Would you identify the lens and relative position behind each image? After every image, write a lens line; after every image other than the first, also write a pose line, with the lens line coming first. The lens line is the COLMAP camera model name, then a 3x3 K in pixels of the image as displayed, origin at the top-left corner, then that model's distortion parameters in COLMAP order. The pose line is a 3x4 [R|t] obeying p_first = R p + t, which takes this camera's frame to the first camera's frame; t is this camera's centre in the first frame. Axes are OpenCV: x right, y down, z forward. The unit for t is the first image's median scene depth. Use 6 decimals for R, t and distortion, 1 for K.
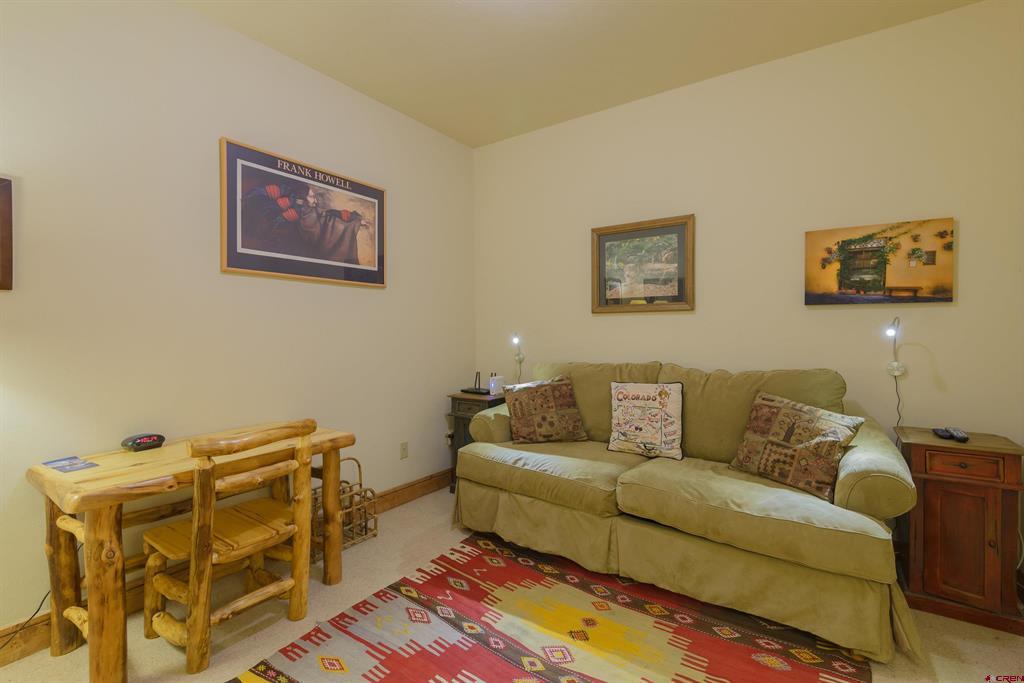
lens RADIAL K [[460.7, 0, 518.5], [0, 460.7, 334.2], [0, 0, 1]] dist [0.002296, -0.000064]
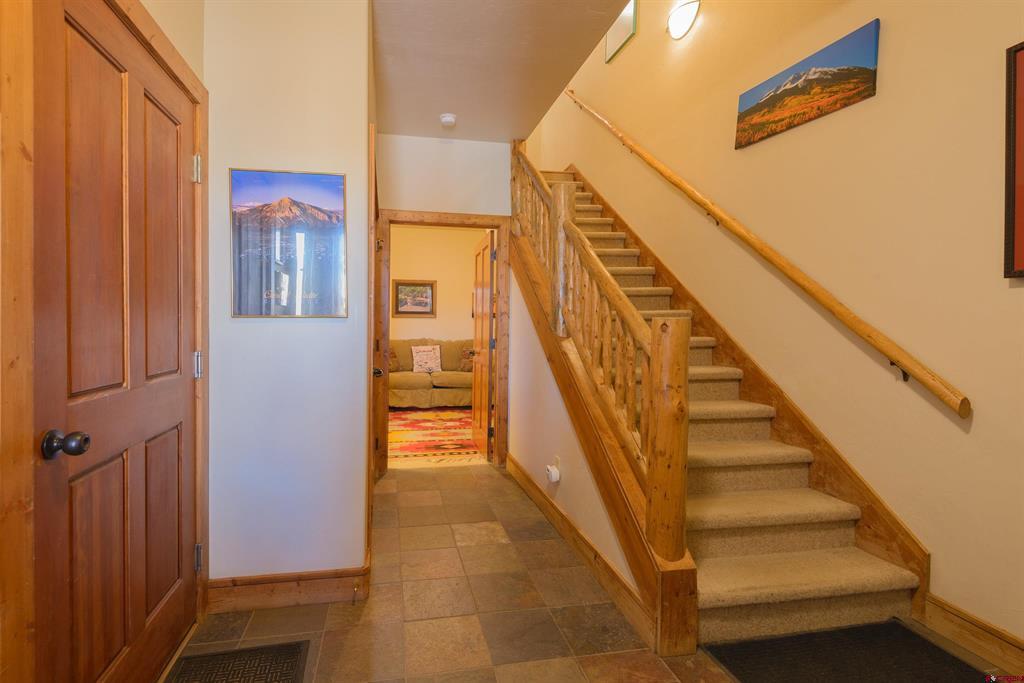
lens RADIAL K [[460.7, 0, 518.5], [0, 460.7, 334.2], [0, 0, 1]] dist [0.002296, -0.000064]
pose [[0.648204, -0.003670, 0.761458, -1.428469], [-0.009344, 0.999875, 0.012773, 0.002790], [-0.761410, -0.015394, 0.648088, -1.134556]]
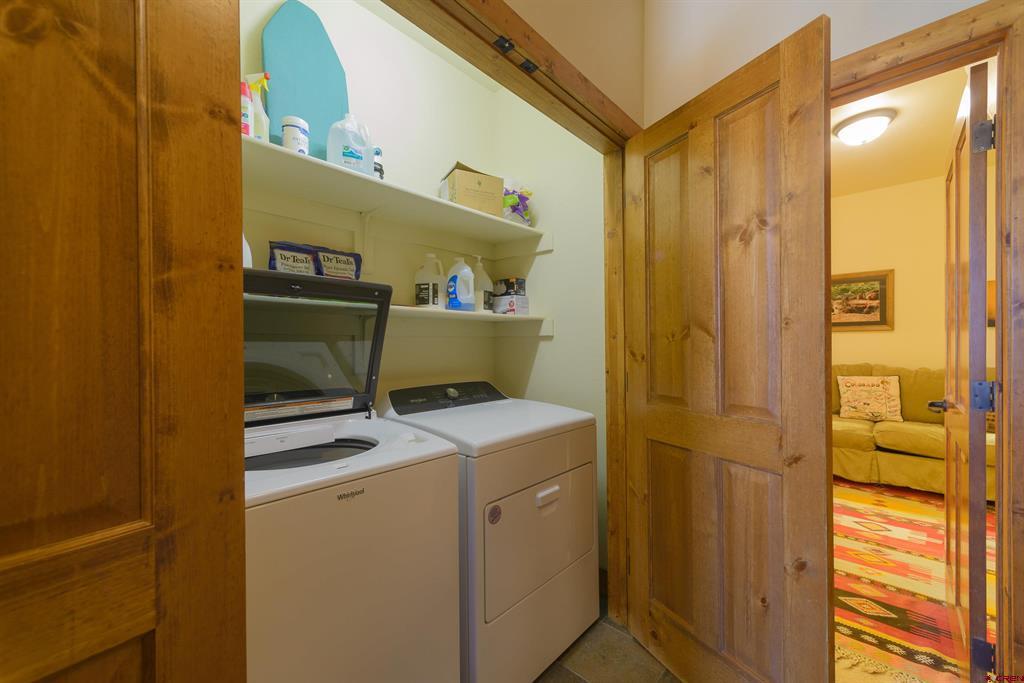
lens RADIAL K [[401.2, 0, 512.0], [0, 401.2, 341.5], [0, 0, 1]] dist [0.000253, -0.000106]
pose [[0.988255, -0.003033, -0.152785, -0.767937], [0.001067, 0.999916, -0.012948, 0.002237], [0.152812, 0.012633, 0.988175, -0.600871]]
